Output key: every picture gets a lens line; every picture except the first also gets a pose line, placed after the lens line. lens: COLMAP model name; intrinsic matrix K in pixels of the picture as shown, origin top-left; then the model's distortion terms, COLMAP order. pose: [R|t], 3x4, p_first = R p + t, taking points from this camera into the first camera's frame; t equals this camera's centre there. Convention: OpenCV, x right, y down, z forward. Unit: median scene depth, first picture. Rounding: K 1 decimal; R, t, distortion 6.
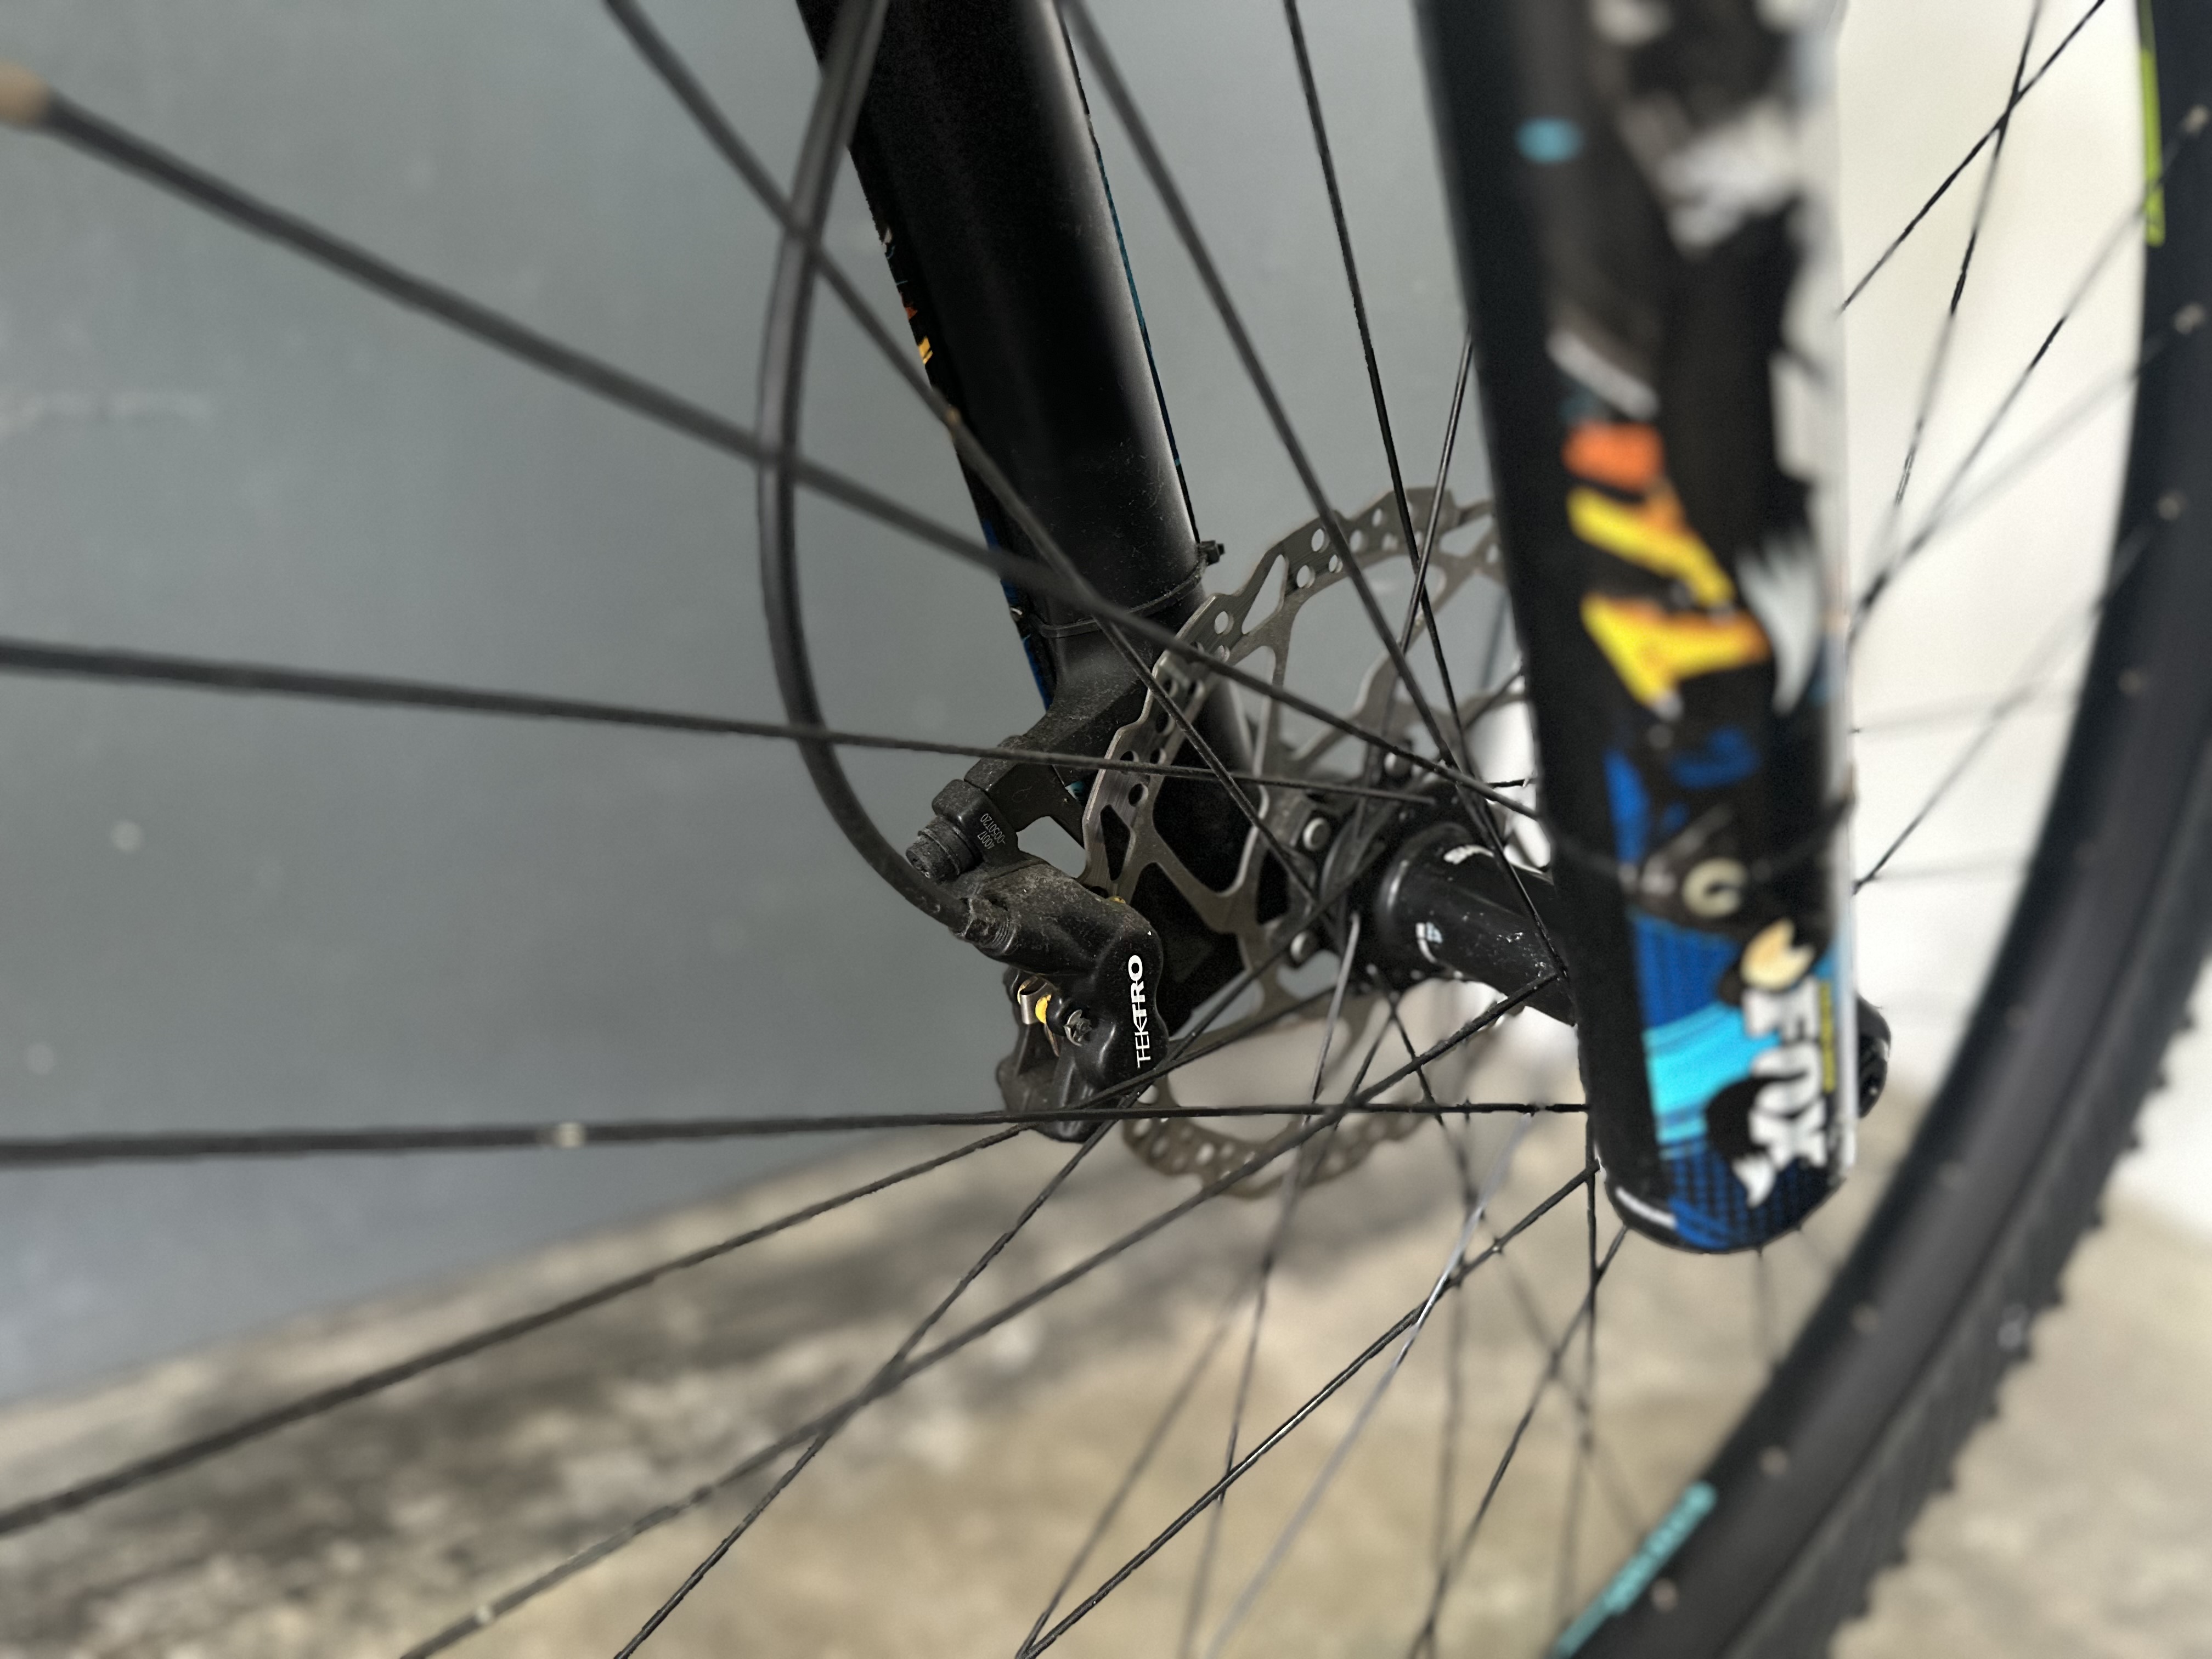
lens RADIAL K [[1577.2, 0, 1106.0], [0, 1577.2, 829.5], [0, 0, 1]] dist [0.036429, -0.067050]
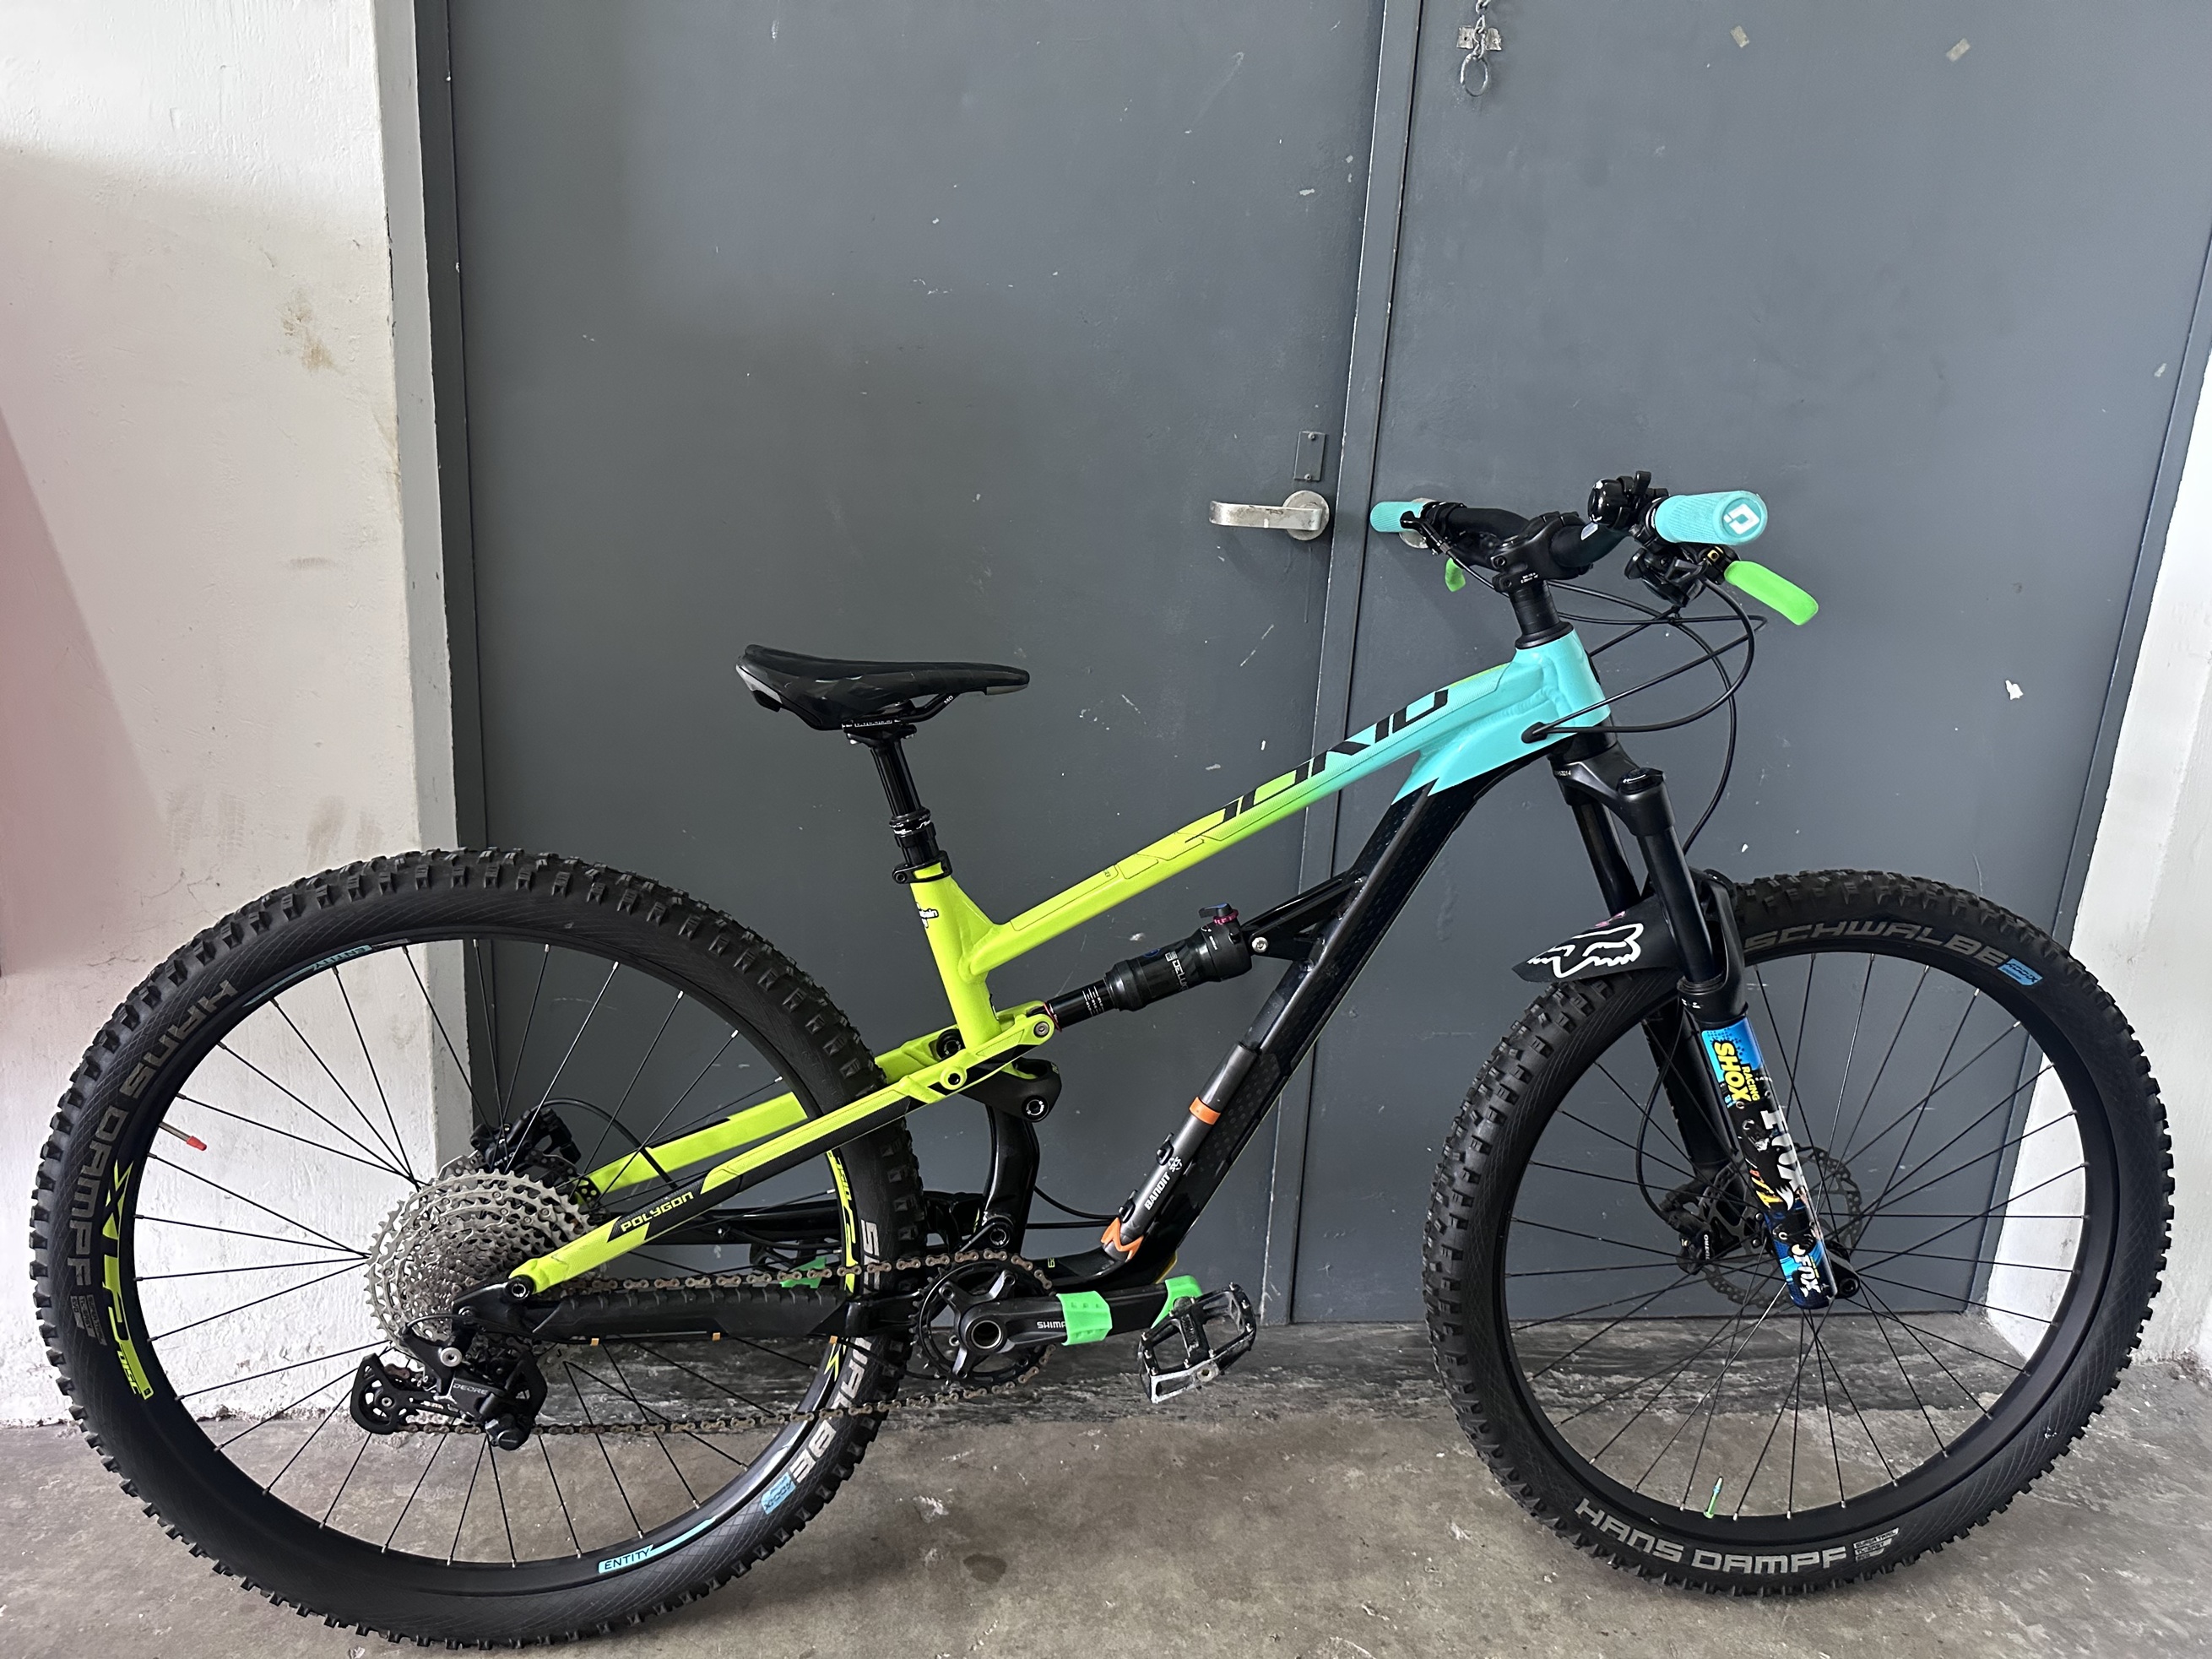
lens RADIAL K [[1556.7, 0, 1106.0], [0, 1556.7, 829.5], [0, 0, 1]] dist [0.028114, -0.060766]
pose [[0.861711, 0.064354, -0.503302, 0.773605], [-0.150688, 0.979630, -0.132736, -0.228468], [0.484507, 0.190221, 0.853855, -4.286348]]
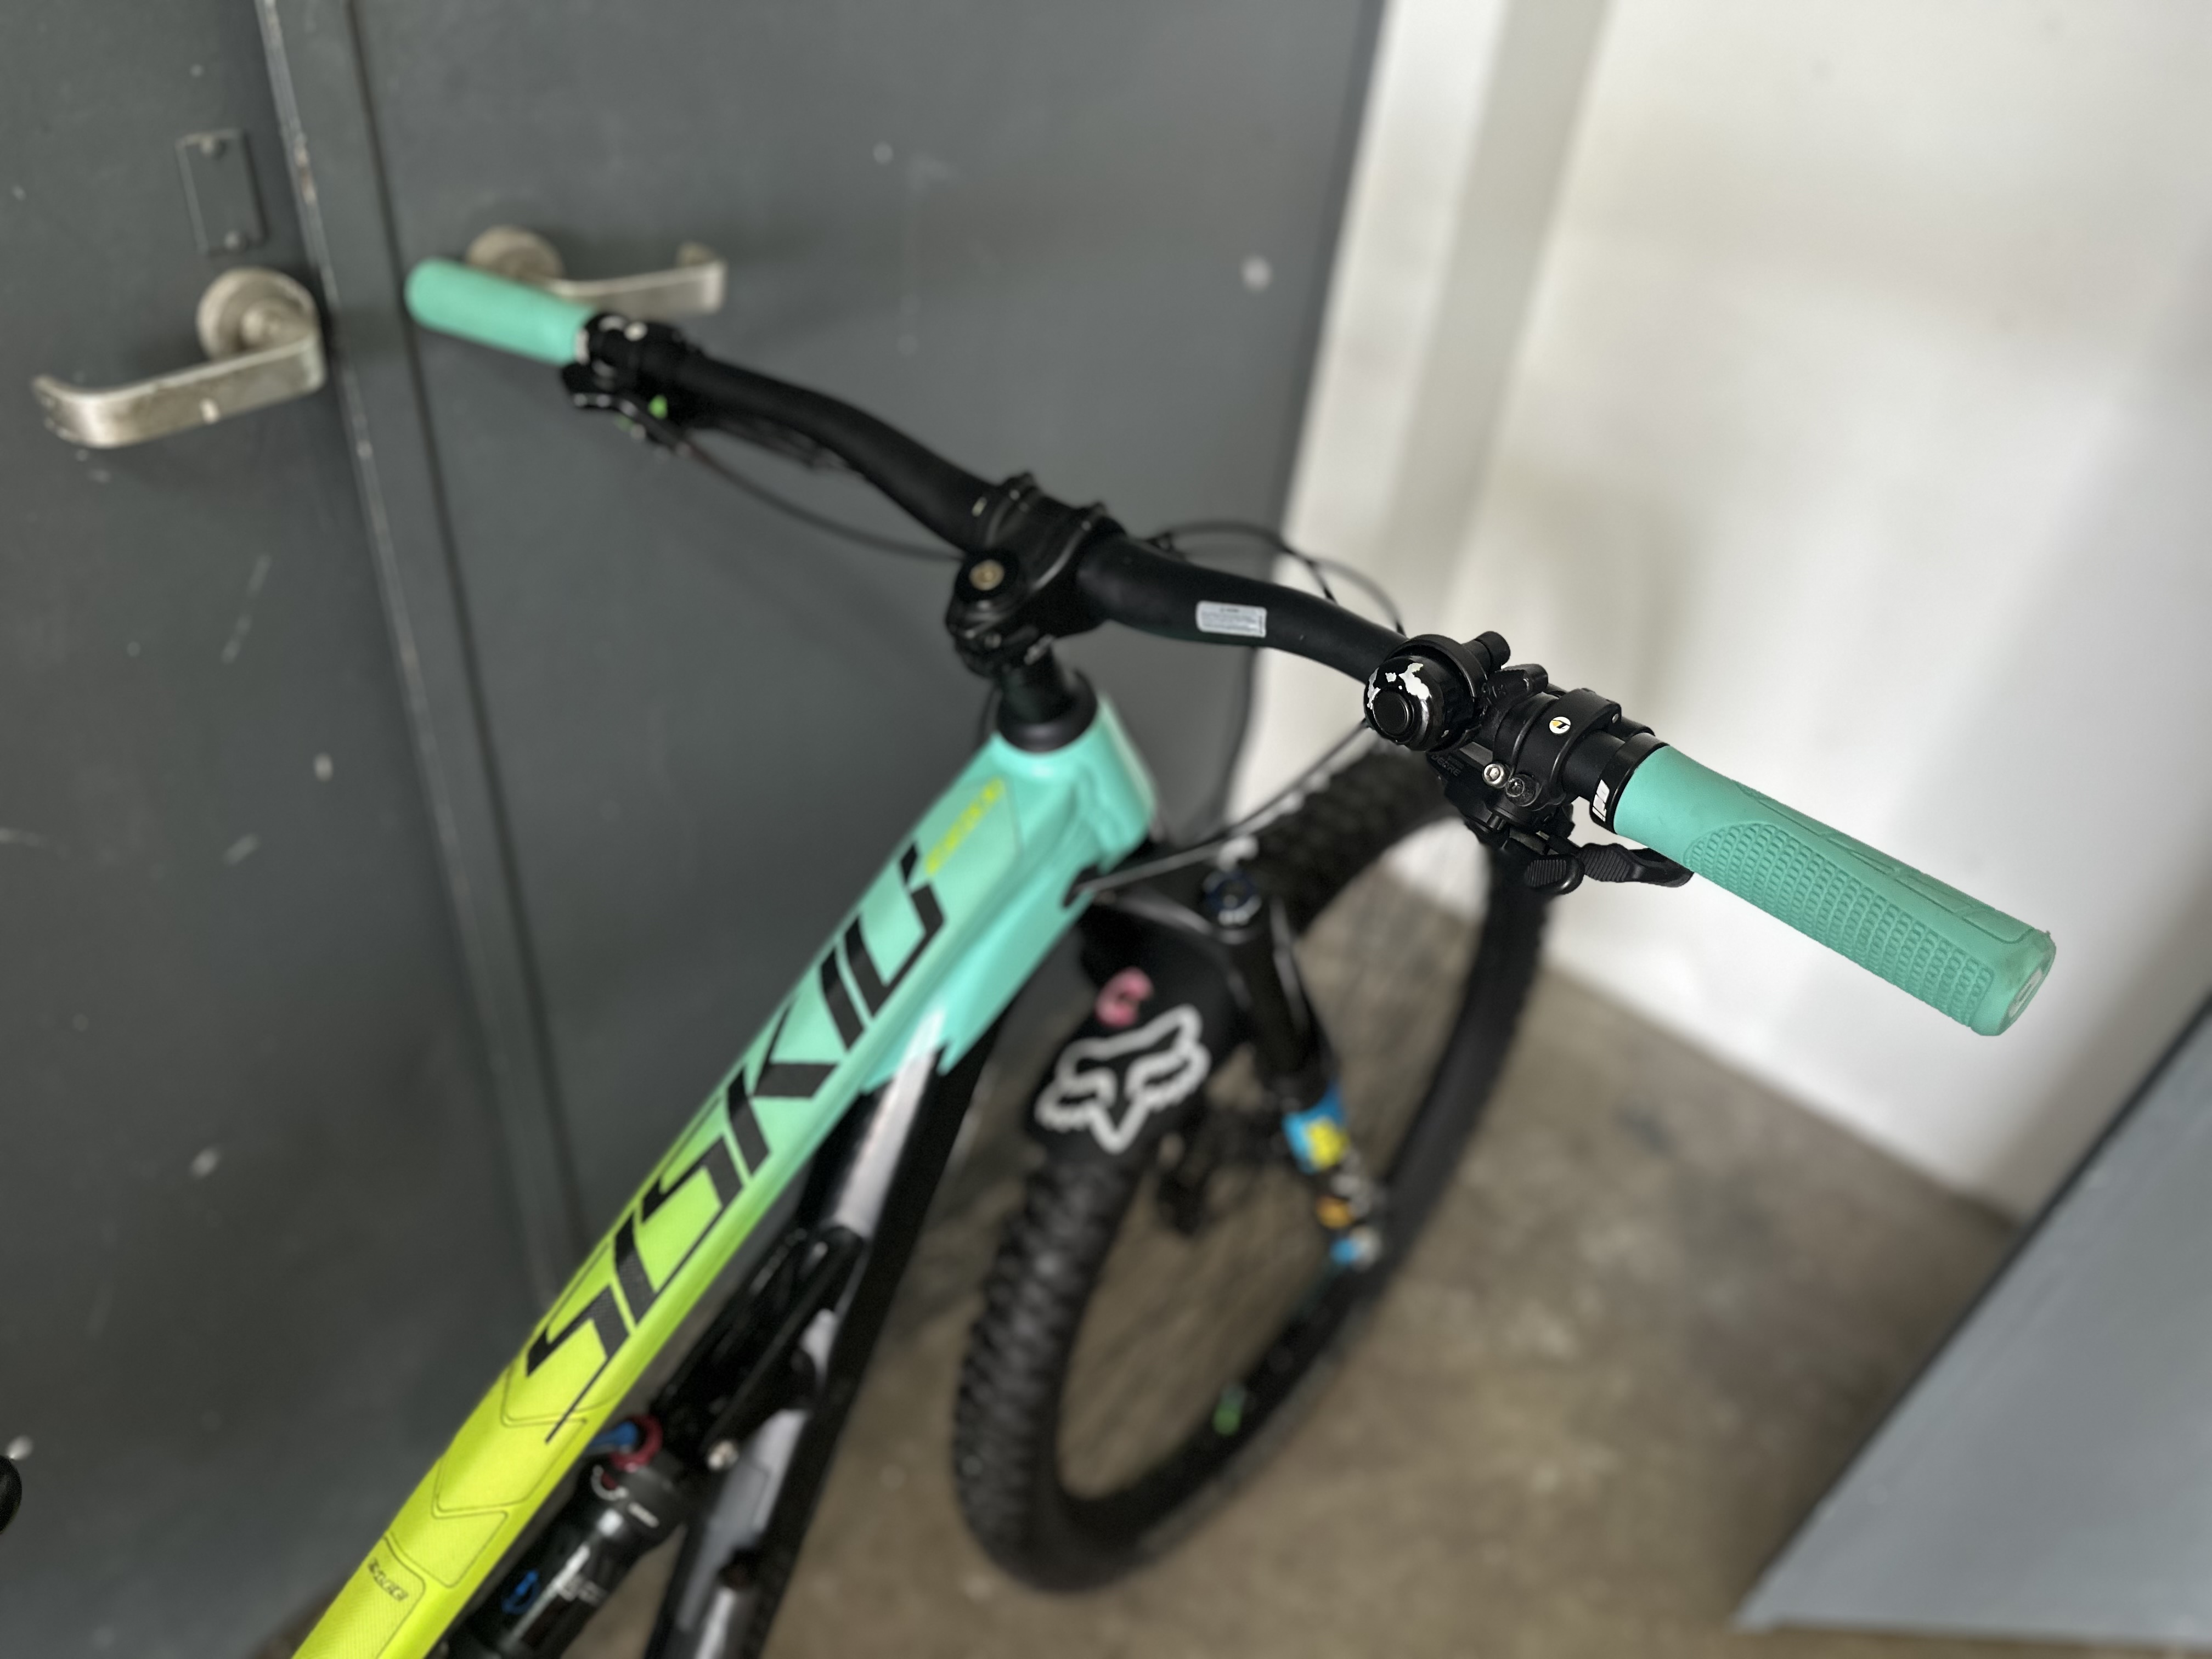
lens RADIAL K [[1556.7, 0, 1106.0], [0, 1556.7, 829.5], [0, 0, 1]] dist [0.028114, -0.060766]
pose [[0.973593, -0.168297, 0.154250, -0.632121], [0.116934, 0.947940, 0.296203, -1.937315], [-0.196070, -0.270344, 0.942587, -2.340376]]
